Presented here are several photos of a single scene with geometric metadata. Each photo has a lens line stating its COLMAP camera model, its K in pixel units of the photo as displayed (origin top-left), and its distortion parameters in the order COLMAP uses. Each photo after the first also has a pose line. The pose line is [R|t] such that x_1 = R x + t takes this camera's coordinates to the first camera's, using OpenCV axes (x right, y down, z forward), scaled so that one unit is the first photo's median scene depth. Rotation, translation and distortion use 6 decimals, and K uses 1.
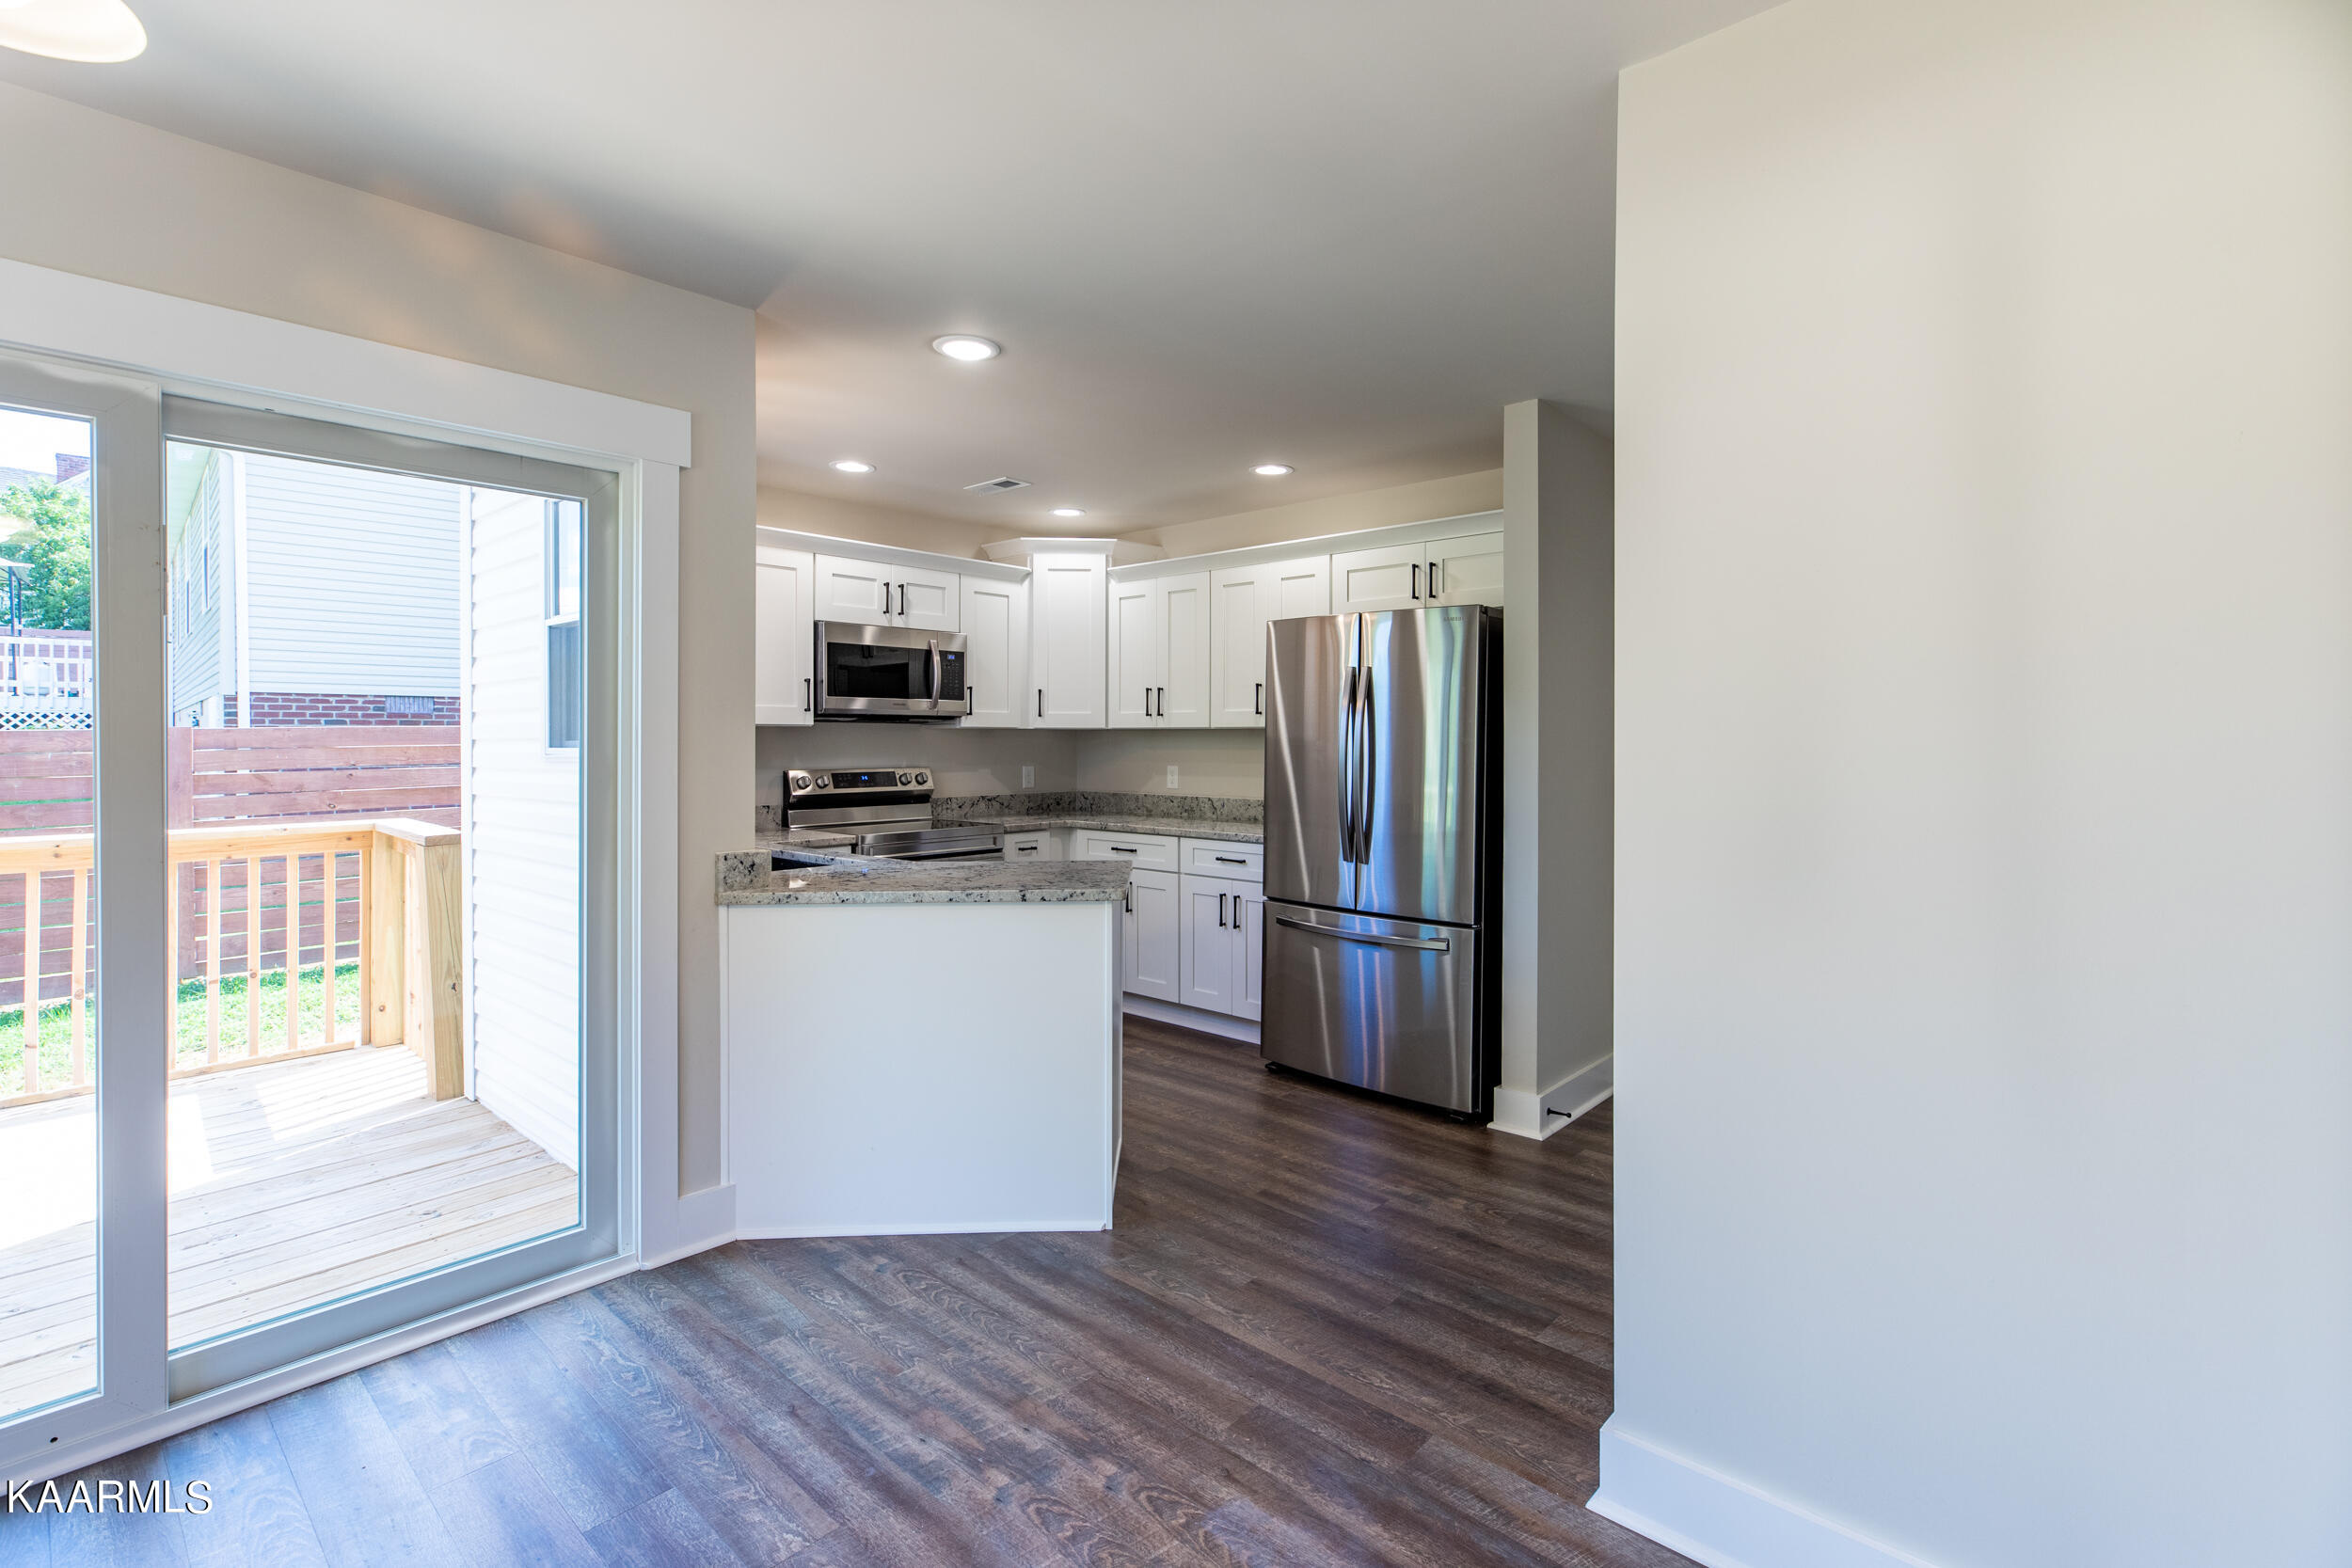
lens RADIAL K [[1060.4, 0, 1150.6], [0, 1060.4, 736.6], [0, 0, 1]] dist [0.008690, -0.001331]
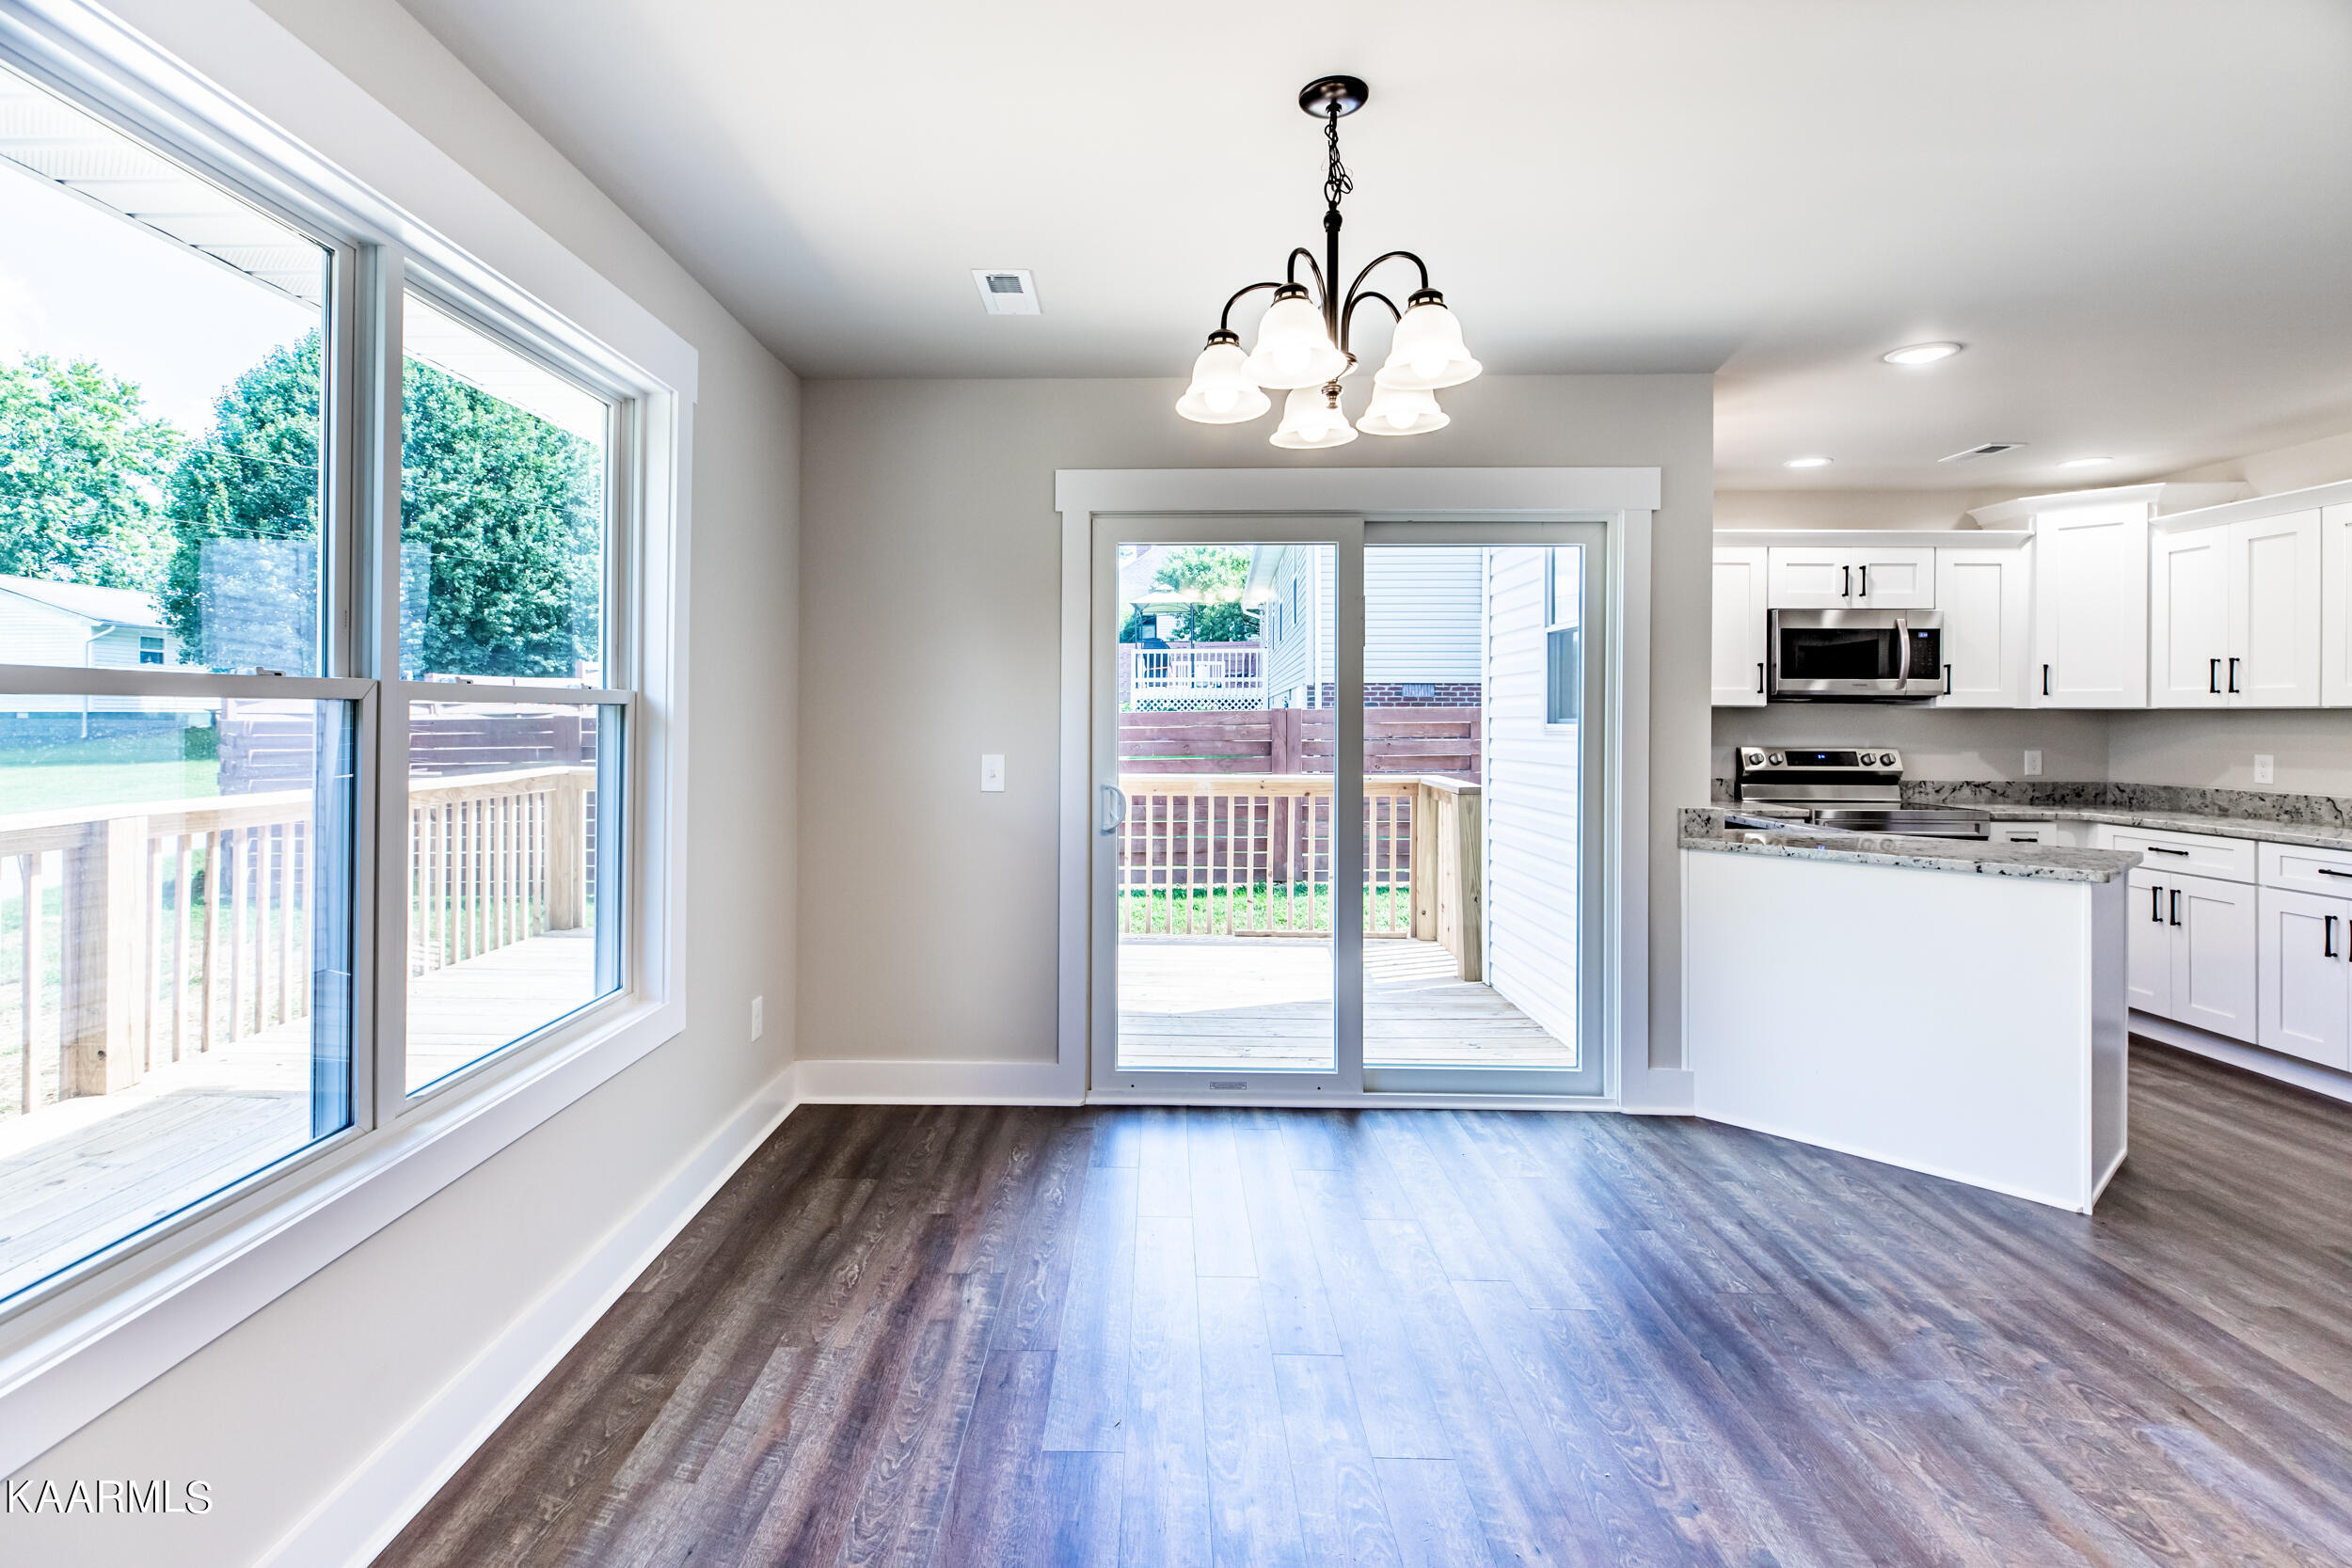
lens RADIAL K [[1060.4, 0, 1170.7], [0, 1060.4, 714.8], [0, 0, 1]] dist [0.008690, -0.001331]
pose [[0.678939, 0.002537, -0.734190, 0.065179], [-0.004046, 0.999992, -0.000286, 0.001200], [0.734183, 0.003165, 0.678944, -0.180158]]
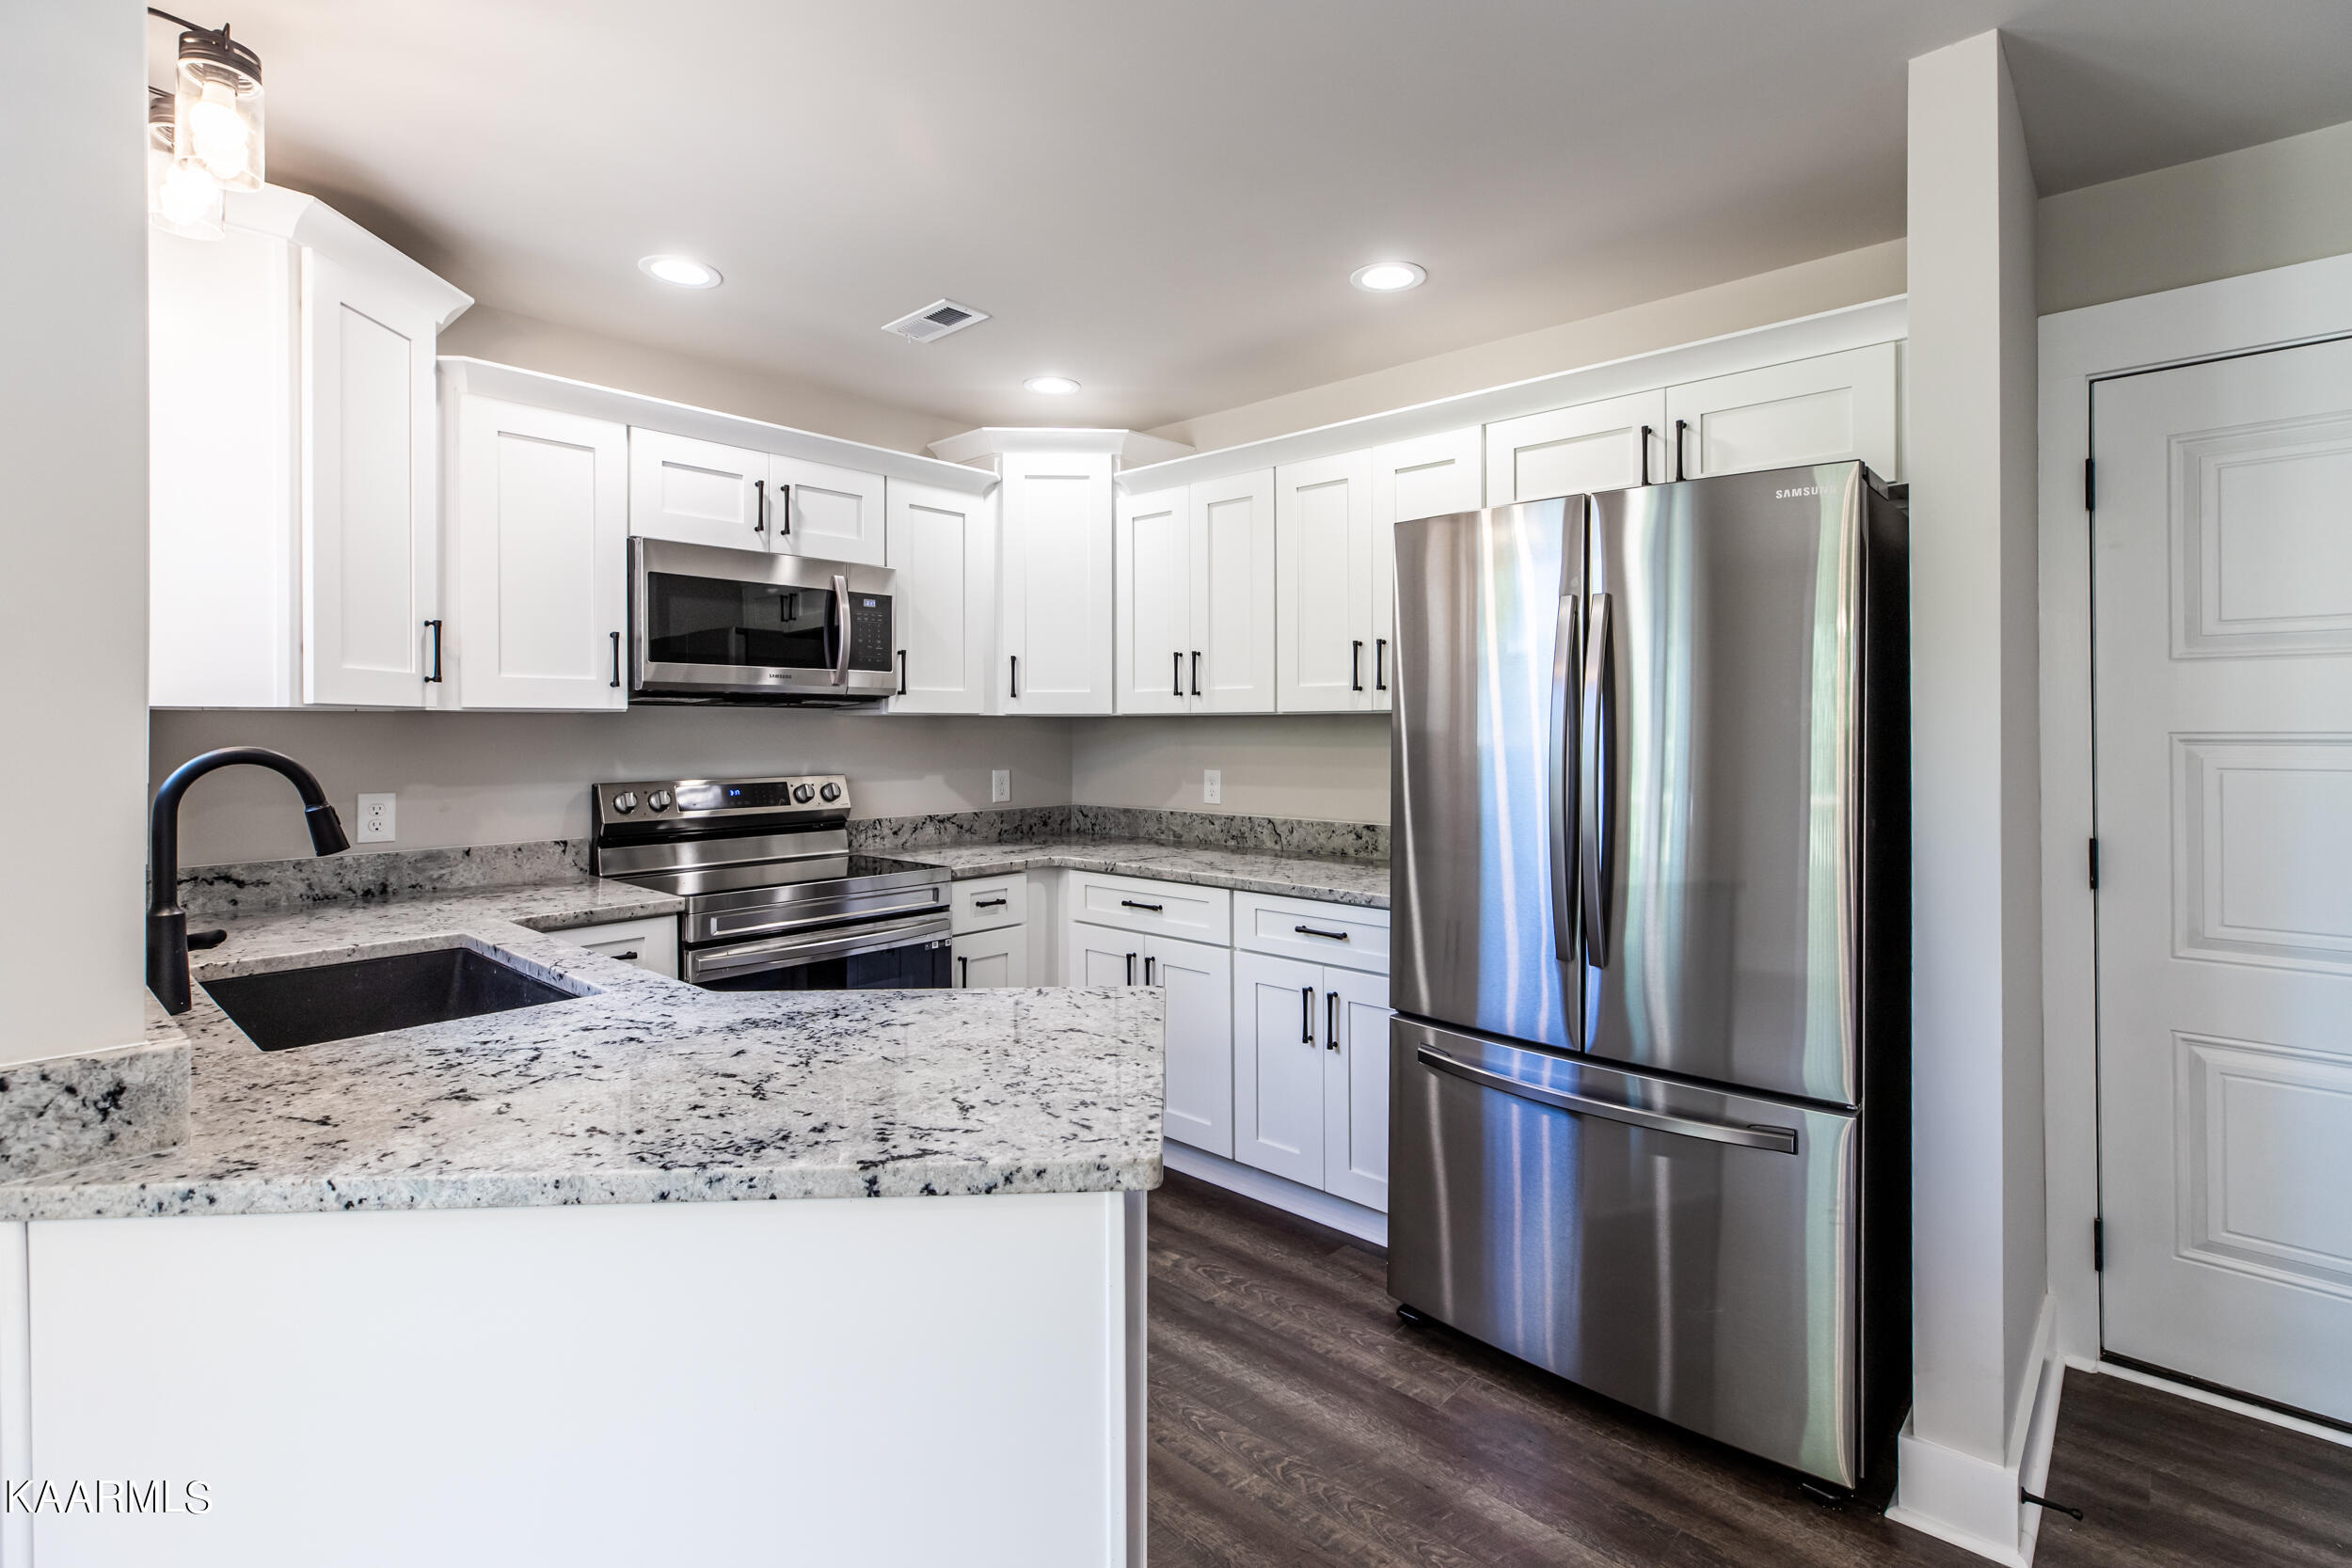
lens RADIAL K [[1060.4, 0, 1139.3], [0, 1060.4, 730.7], [0, 0, 1]] dist [0.008690, -0.001331]
pose [[0.999832, -0.003094, -0.018092, -0.015945], [0.003158, 0.999989, 0.003471, 0.000088], [0.018081, -0.003527, 0.999830, 0.400039]]
